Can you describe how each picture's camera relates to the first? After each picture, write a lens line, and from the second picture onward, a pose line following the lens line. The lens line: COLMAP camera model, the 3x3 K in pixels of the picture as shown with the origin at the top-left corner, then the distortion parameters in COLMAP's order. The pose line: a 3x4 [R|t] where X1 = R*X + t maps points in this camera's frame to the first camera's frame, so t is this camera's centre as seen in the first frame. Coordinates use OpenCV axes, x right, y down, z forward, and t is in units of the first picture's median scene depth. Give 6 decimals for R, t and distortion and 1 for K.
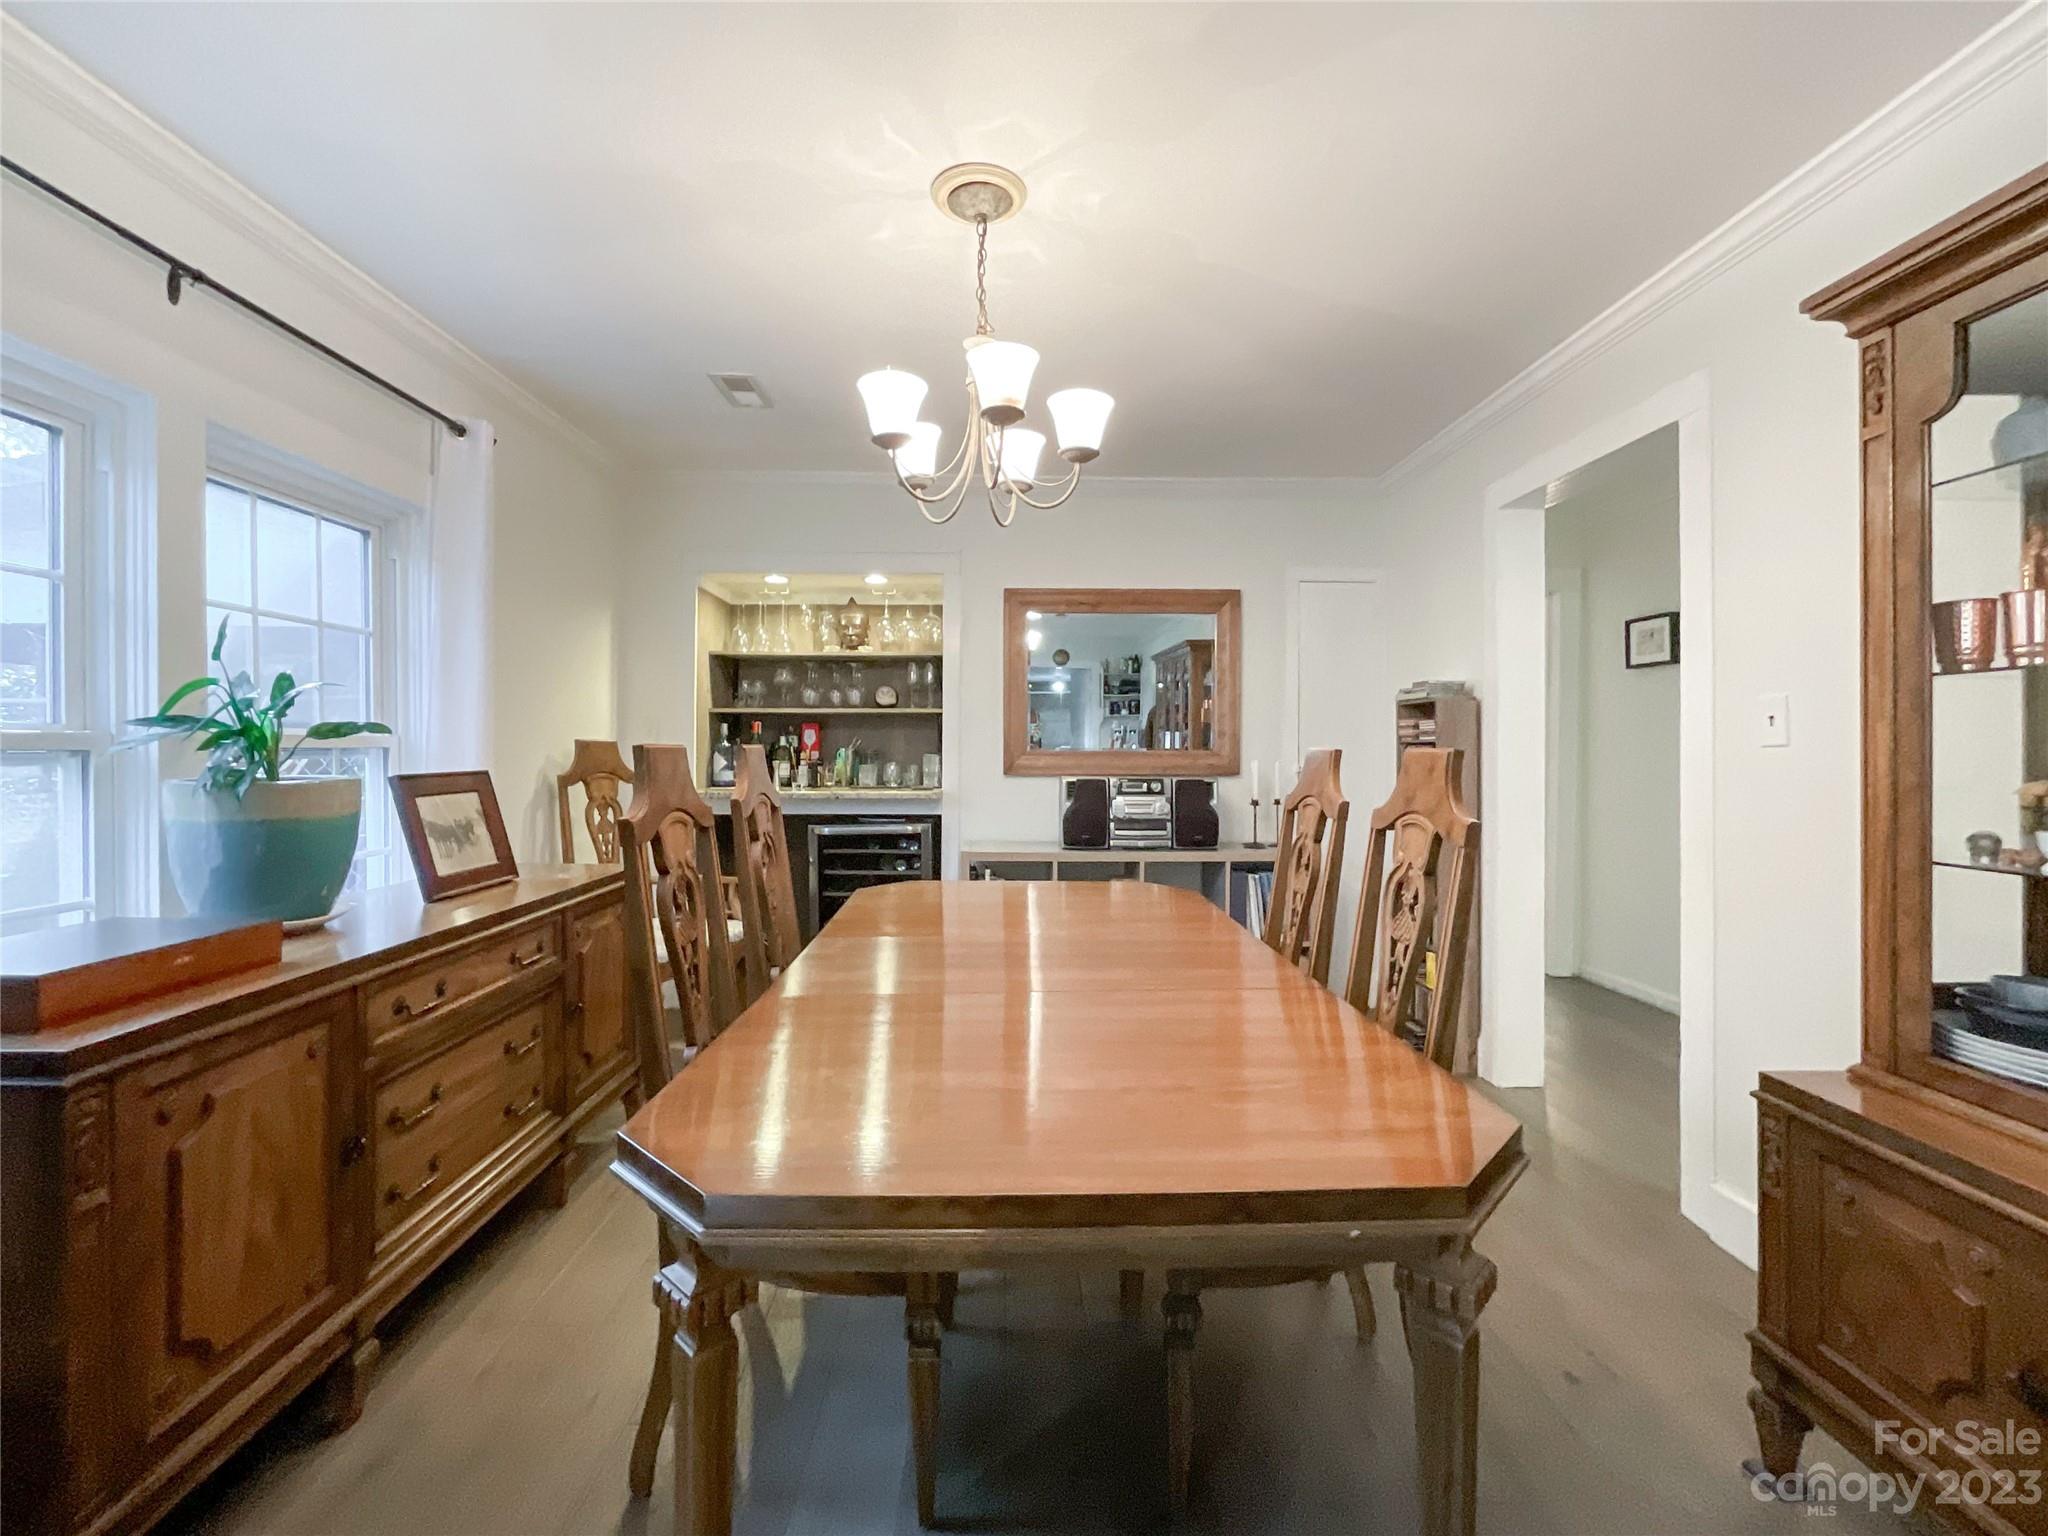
lens RADIAL K [[884.8, 0, 1025.7], [0, 884.8, 737.8], [0, 0, 1]] dist [-0.001252, 0.000175]
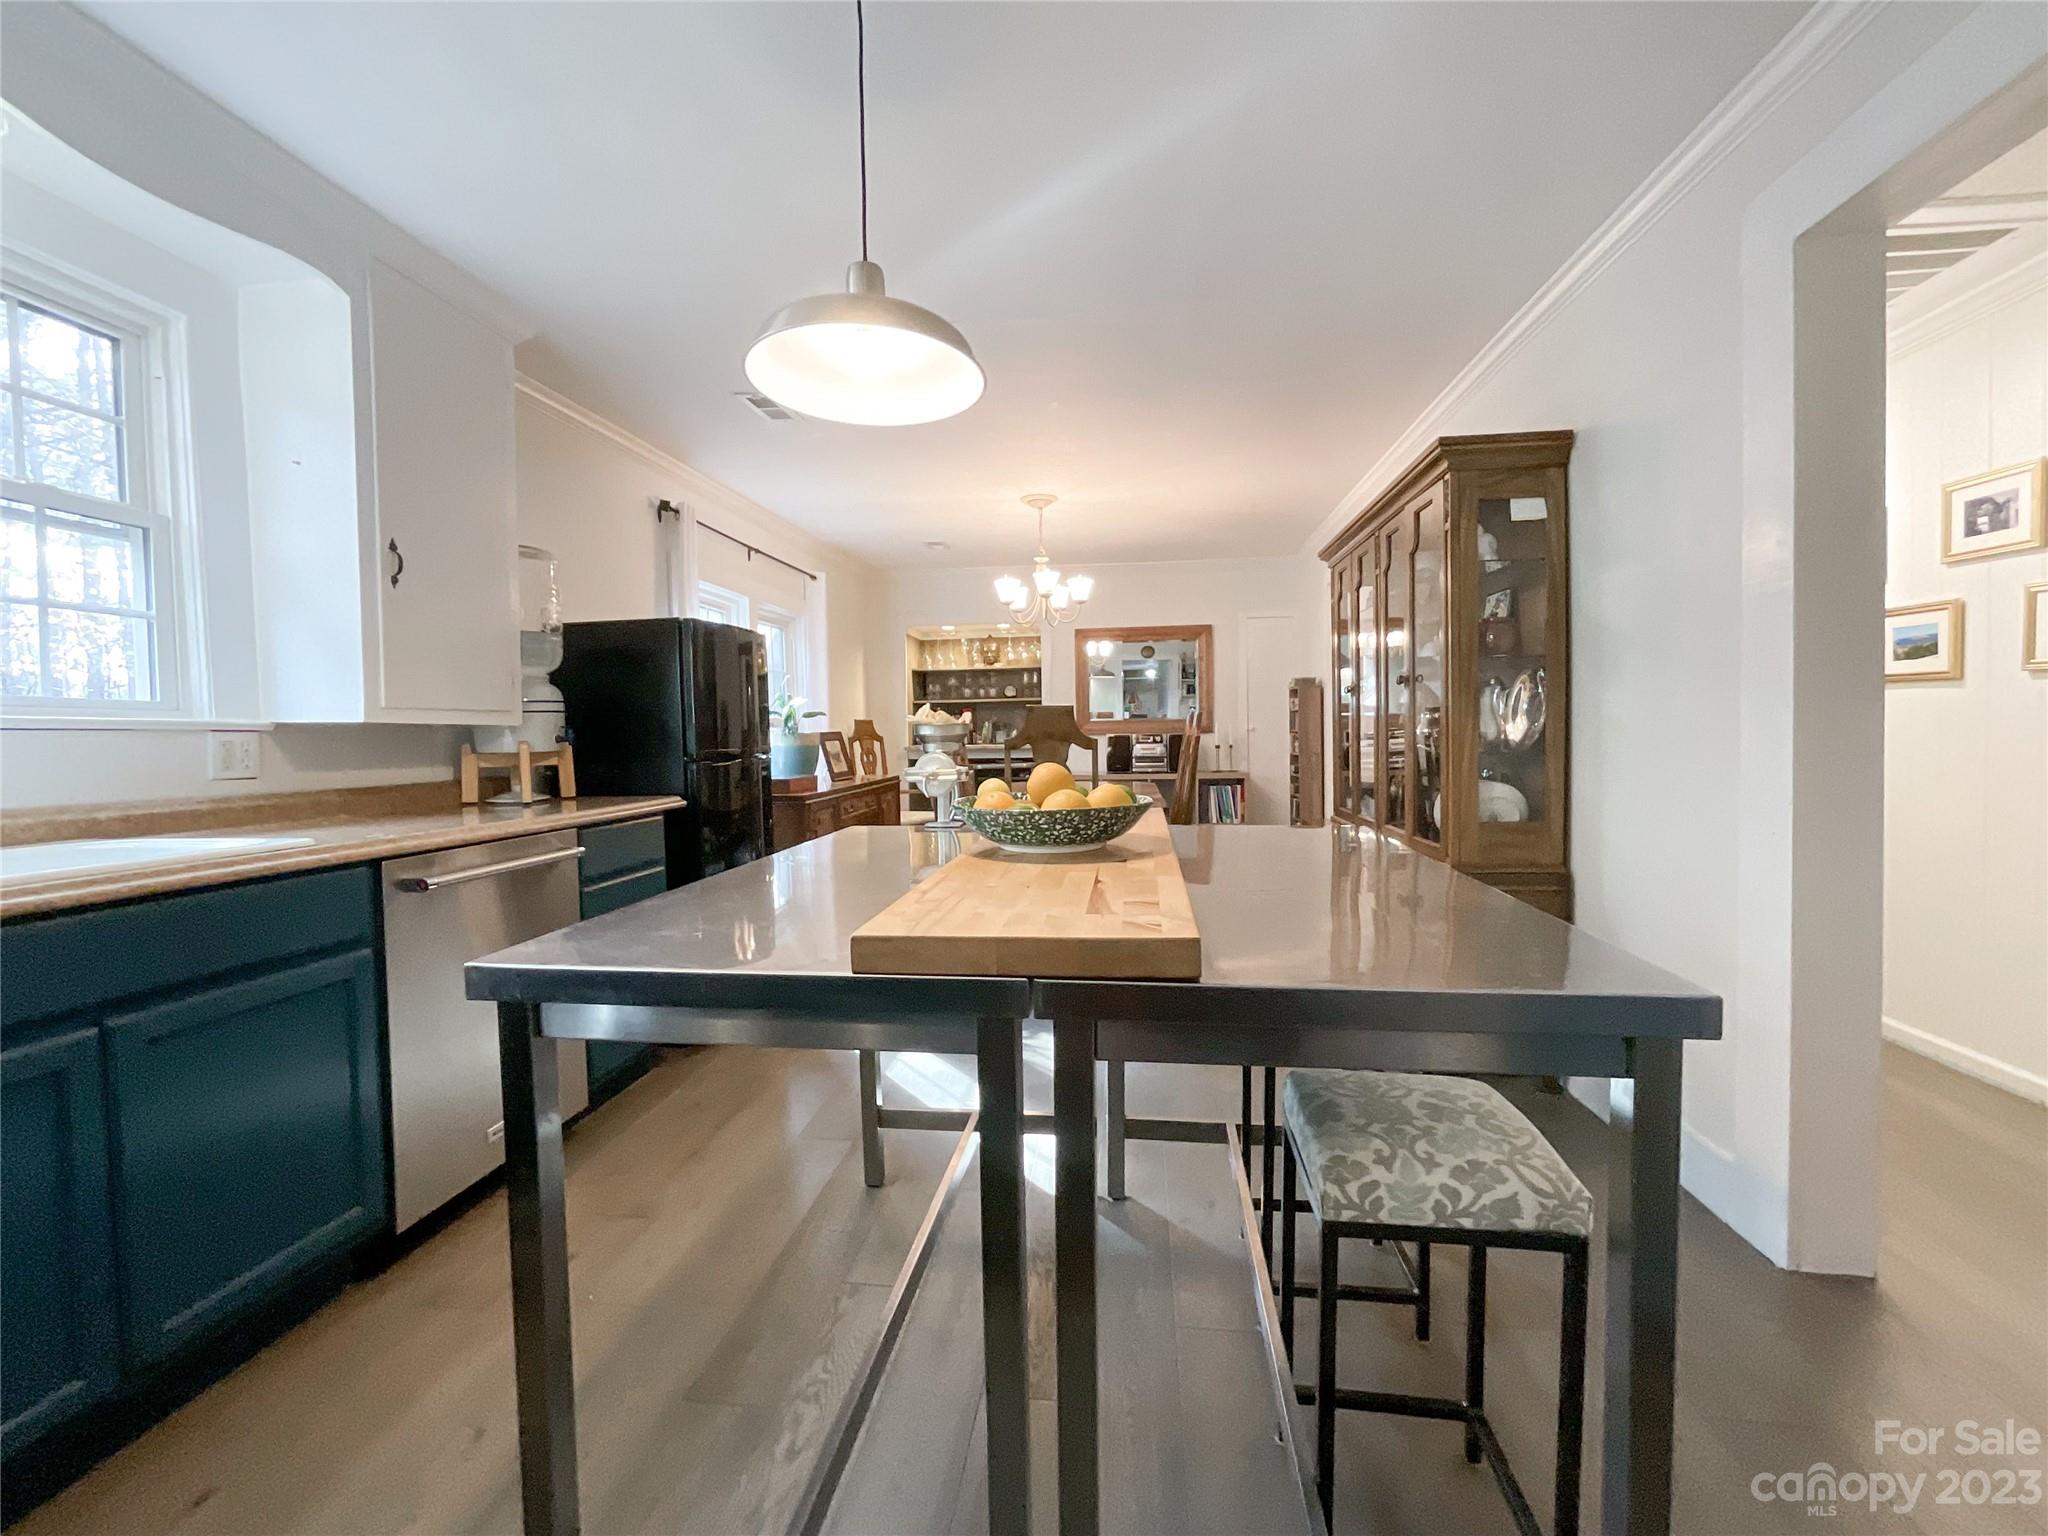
lens RADIAL K [[884.8, 0, 1025.7], [0, 884.8, 737.8], [0, 0, 1]] dist [-0.001252, 0.000175]
pose [[0.988985, -0.018062, -0.146910, 0.127351], [0.021287, 0.999565, 0.020408, 0.009372], [0.146477, -0.023311, 0.988939, -0.725794]]
